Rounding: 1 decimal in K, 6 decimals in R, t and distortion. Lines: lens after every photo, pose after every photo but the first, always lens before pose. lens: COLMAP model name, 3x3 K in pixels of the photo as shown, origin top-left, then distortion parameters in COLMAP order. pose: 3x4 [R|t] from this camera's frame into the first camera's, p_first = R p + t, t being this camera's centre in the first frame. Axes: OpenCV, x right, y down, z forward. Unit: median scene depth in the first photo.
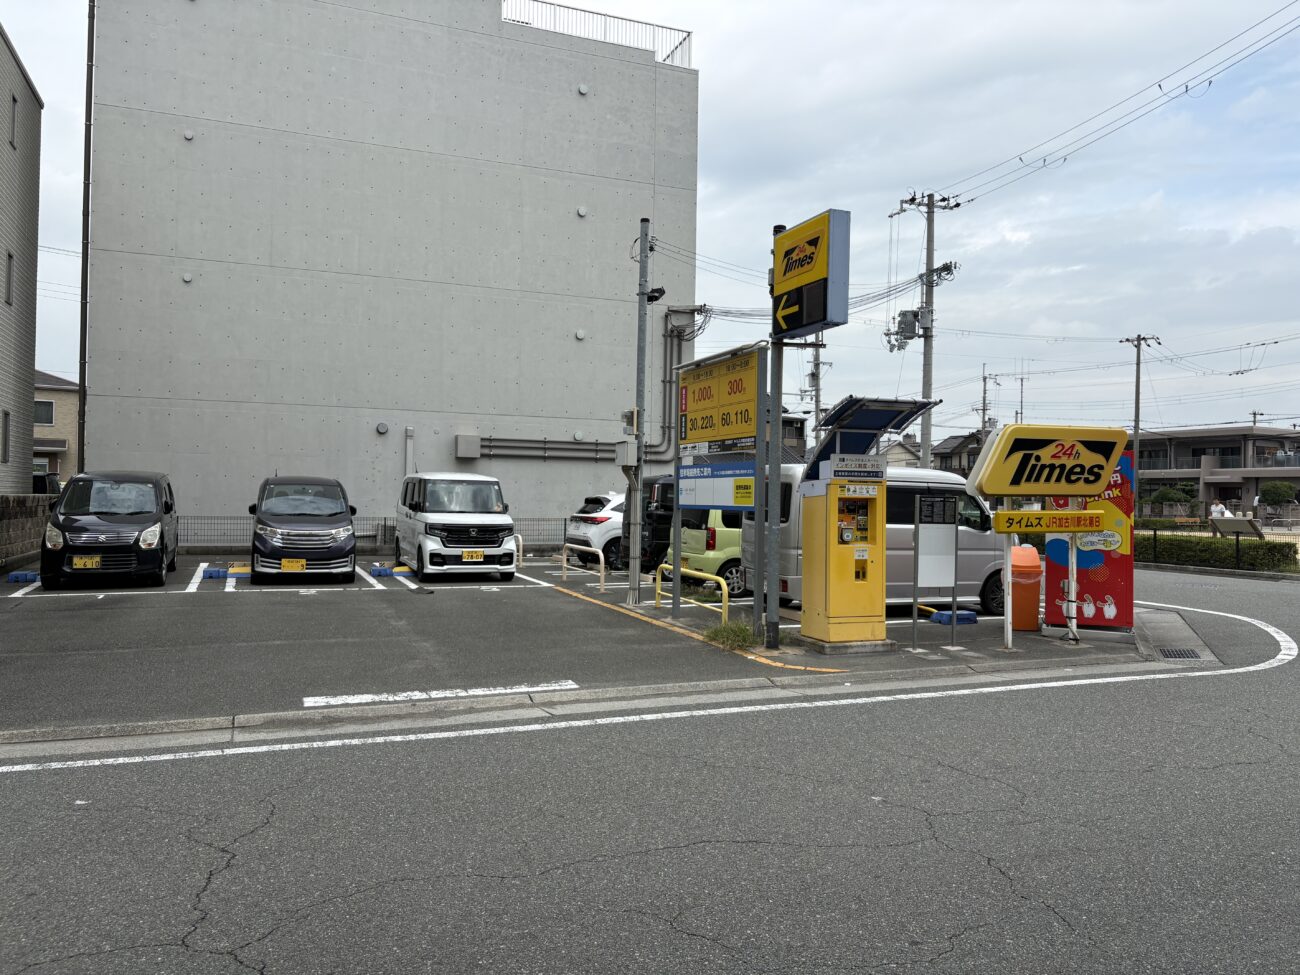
lens RADIAL K [[991.7, 0, 648.6], [0, 991.7, 485.8], [0, 0, 1]] dist [0.029506, -0.008949]
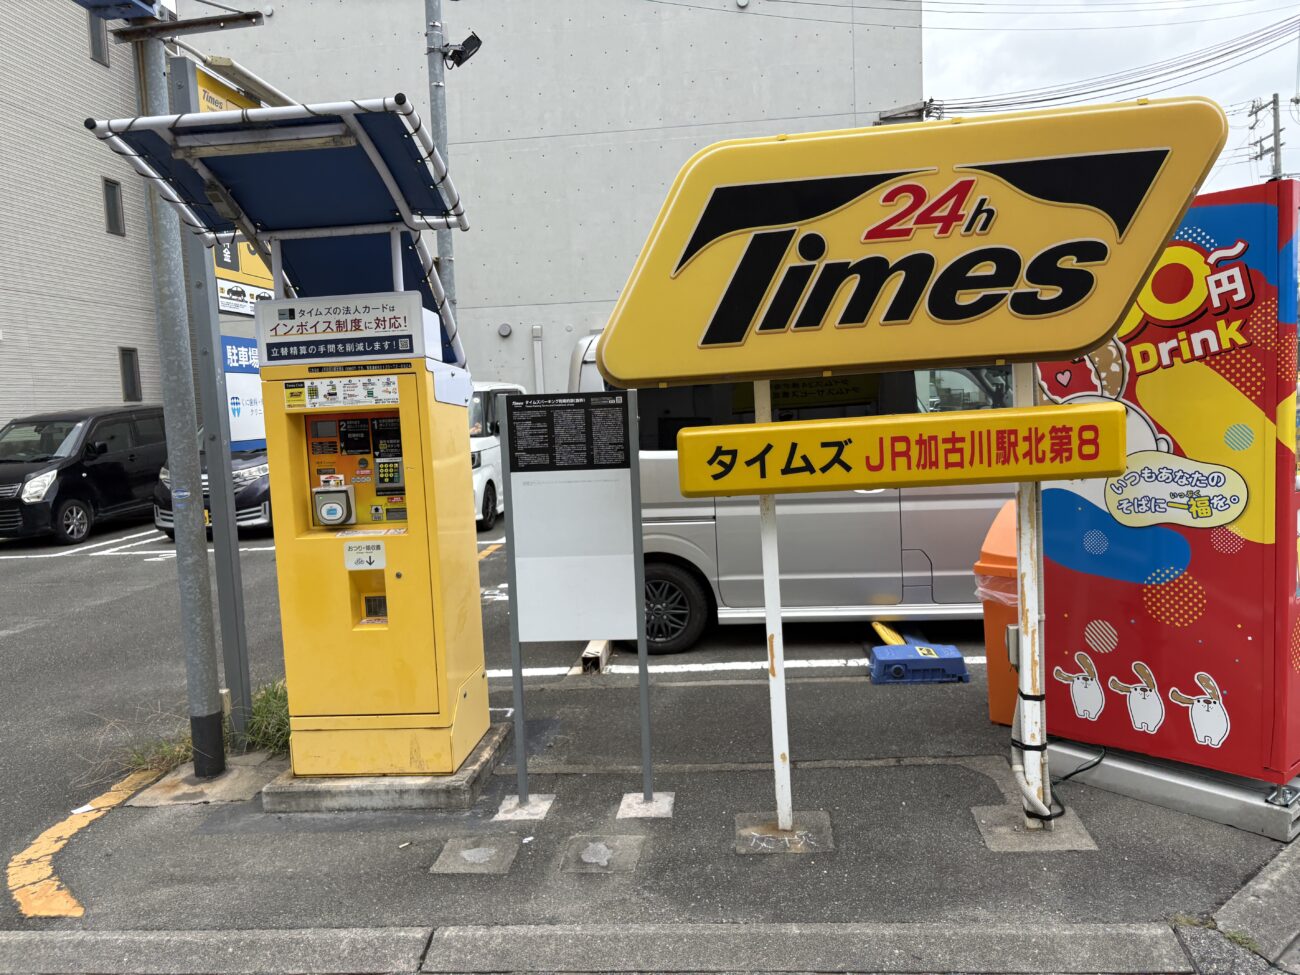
lens RADIAL K [[991.7, 0, 650.6], [0, 991.7, 492.6], [0, 0, 1]] dist [0.029506, -0.008949]
pose [[0.887954, -0.016440, -0.459638, 0.478156], [0.067037, 0.993315, 0.093979, 0.014773], [0.455020, -0.114262, 0.883120, 0.693101]]
